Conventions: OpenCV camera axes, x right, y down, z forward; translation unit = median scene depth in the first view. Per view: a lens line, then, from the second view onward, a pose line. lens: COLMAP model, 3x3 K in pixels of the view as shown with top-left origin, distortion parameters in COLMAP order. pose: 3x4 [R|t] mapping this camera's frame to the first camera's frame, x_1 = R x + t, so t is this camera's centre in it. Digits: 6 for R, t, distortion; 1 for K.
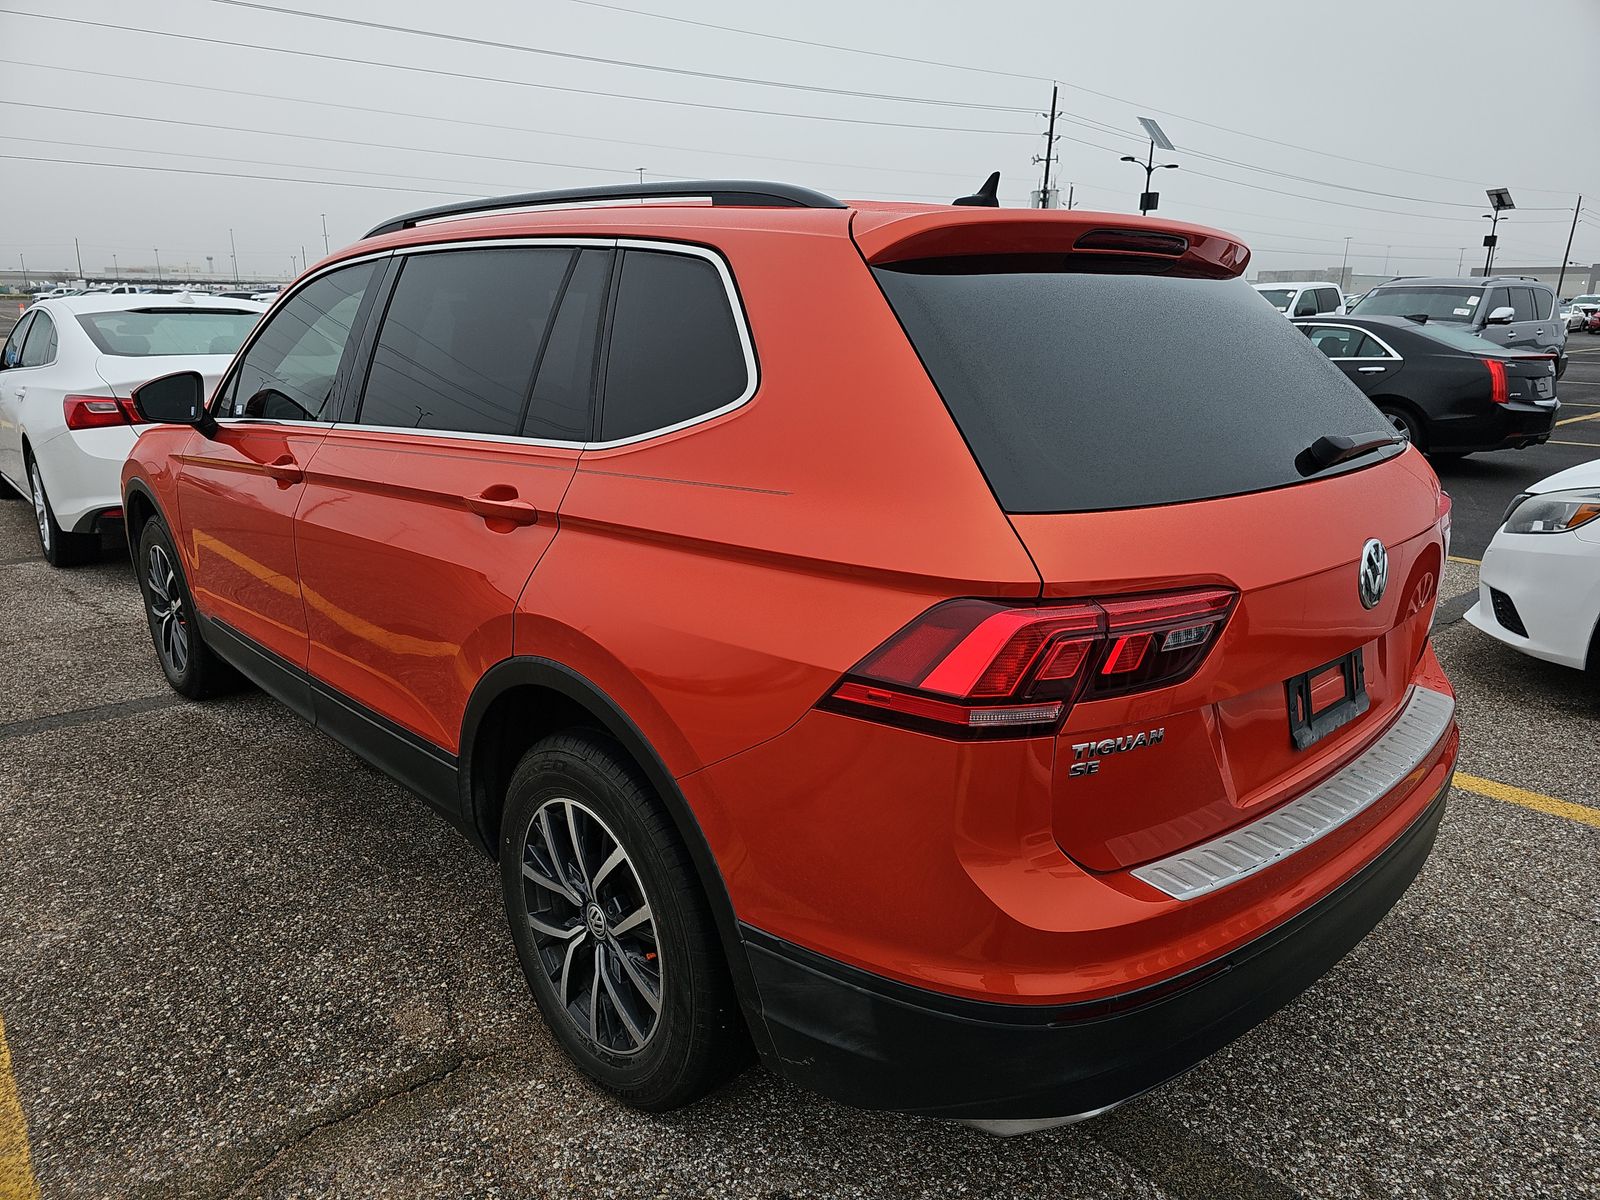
lens RADIAL K [[1048.8, 0, 791.3], [0, 1048.8, 589.7], [0, 0, 1]] dist [0.053087, -0.044986]
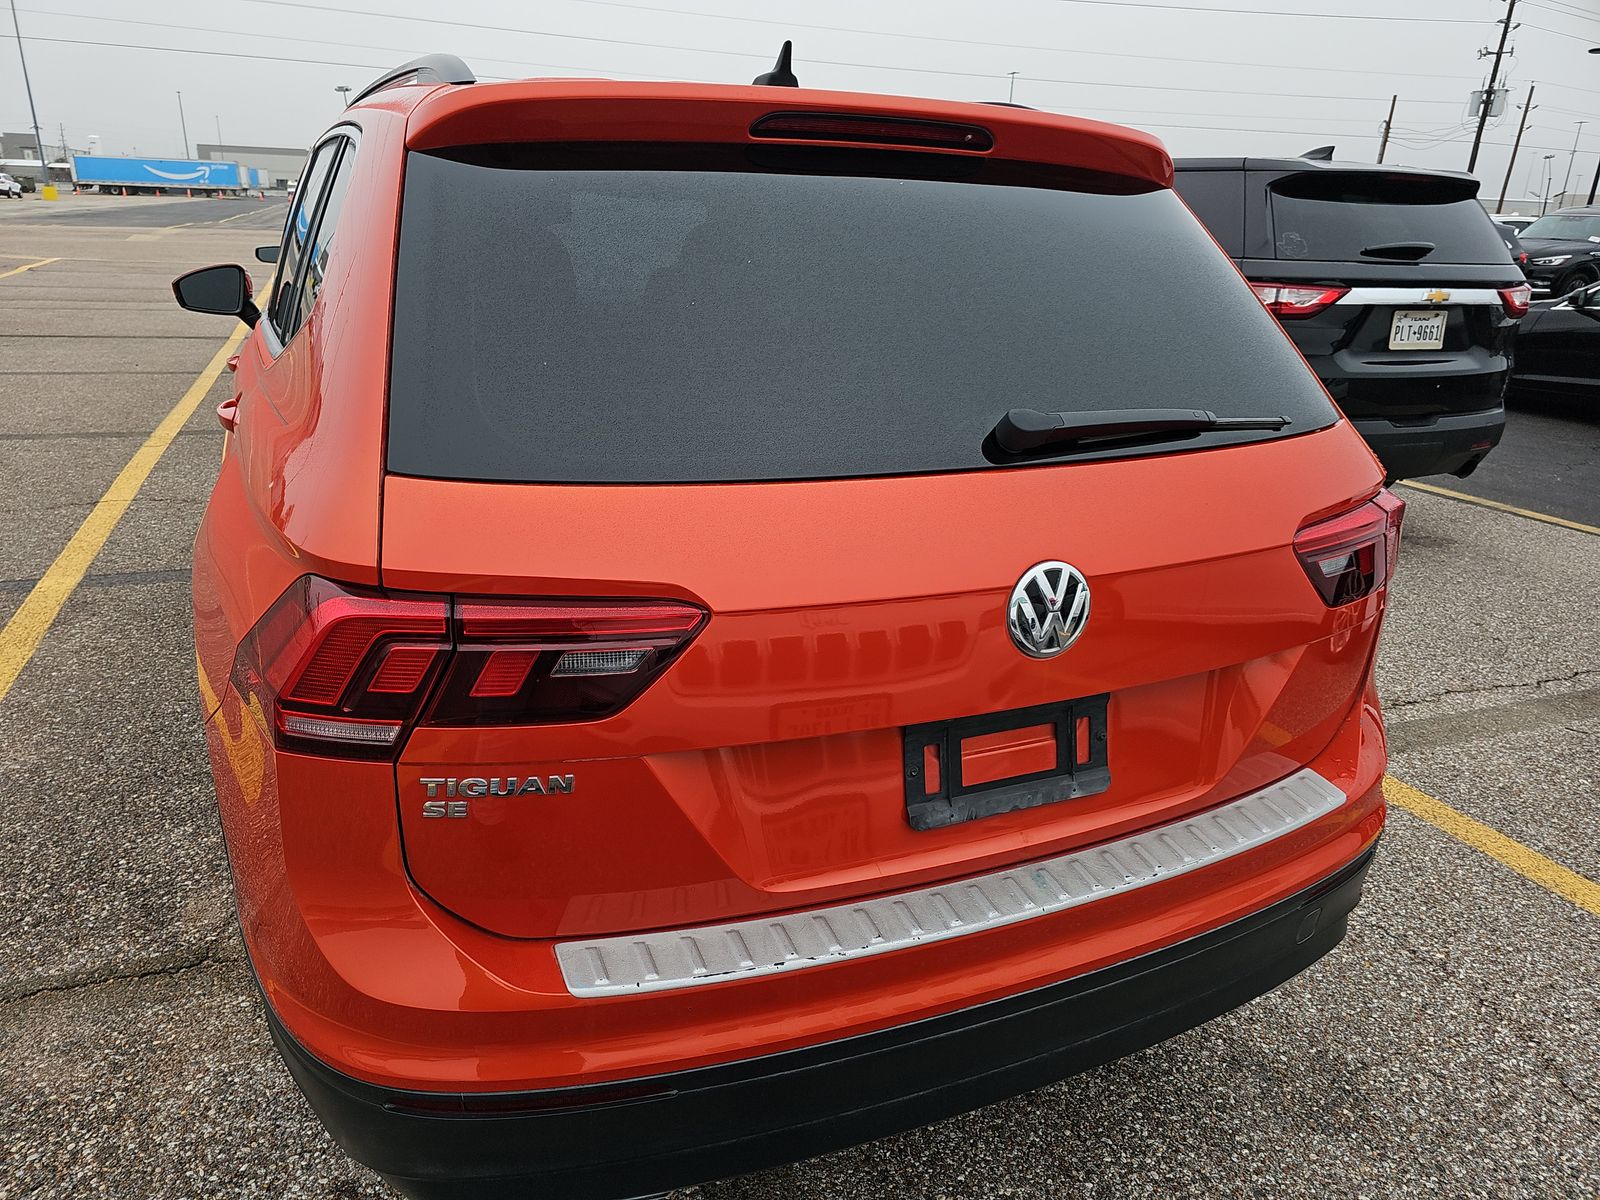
lens RADIAL K [[1048.8, 0, 791.3], [0, 1048.8, 589.7], [0, 0, 1]] dist [0.053087, -0.044986]
pose [[0.944250, 0.129641, -0.302629, 0.560453], [-0.107519, 0.990236, 0.088722, -0.067657], [0.311176, -0.051238, 0.948970, 0.261611]]
